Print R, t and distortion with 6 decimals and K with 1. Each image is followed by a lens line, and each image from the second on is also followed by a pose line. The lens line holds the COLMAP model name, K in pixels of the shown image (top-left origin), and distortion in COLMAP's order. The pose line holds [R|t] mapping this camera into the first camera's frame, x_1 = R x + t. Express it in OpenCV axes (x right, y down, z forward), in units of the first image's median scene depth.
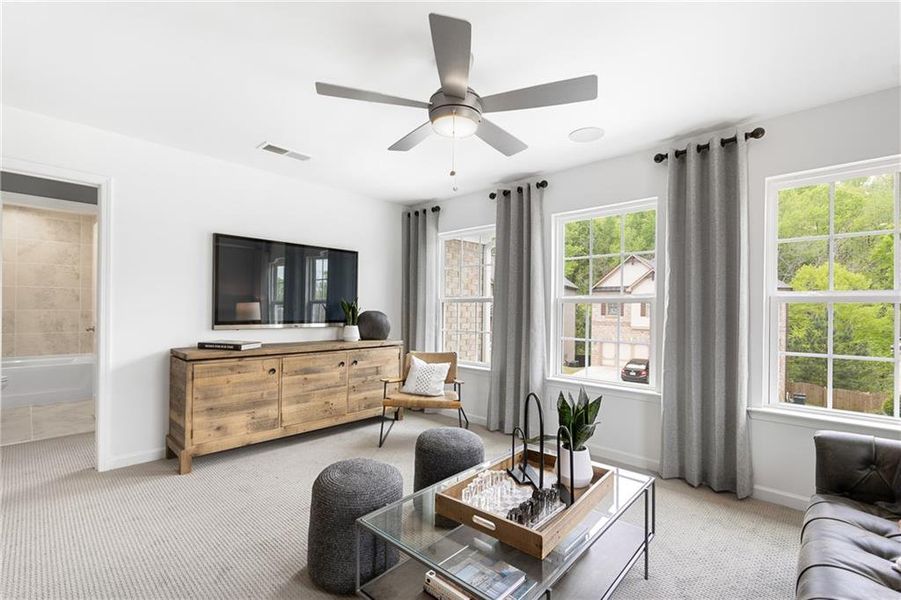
lens RADIAL K [[407.0, 0, 450.7], [0, 407.0, 306.2], [0, 0, 1]] dist [0.003190, 0.000611]
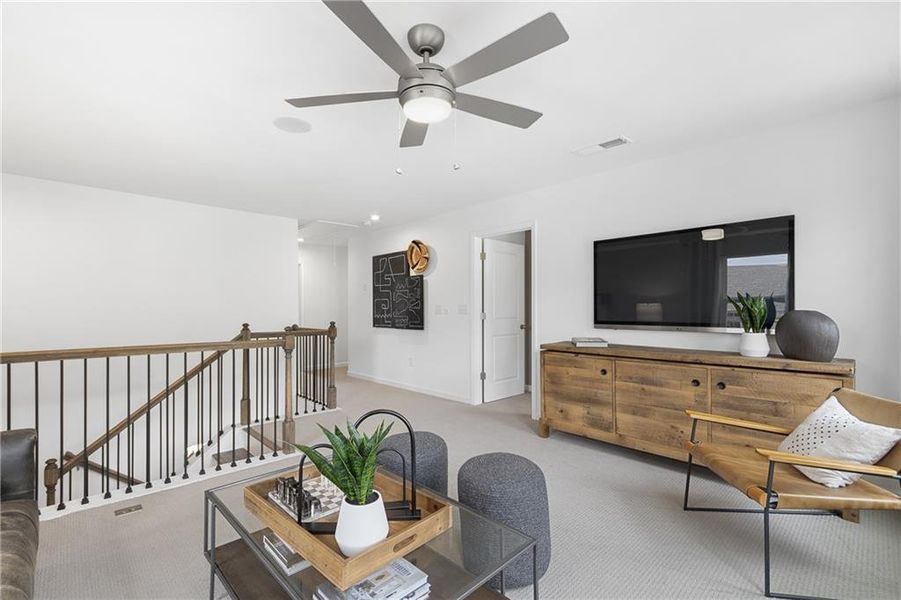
lens RADIAL K [[407.0, 0, 449.3], [0, 407.0, 304.0], [0, 0, 1]] dist [0.003190, 0.000611]
pose [[-0.066060, -0.022671, -0.997558, 0.556189], [0.009235, 0.999685, -0.023331, 0.014662], [0.997773, -0.010754, -0.065830, 0.676788]]
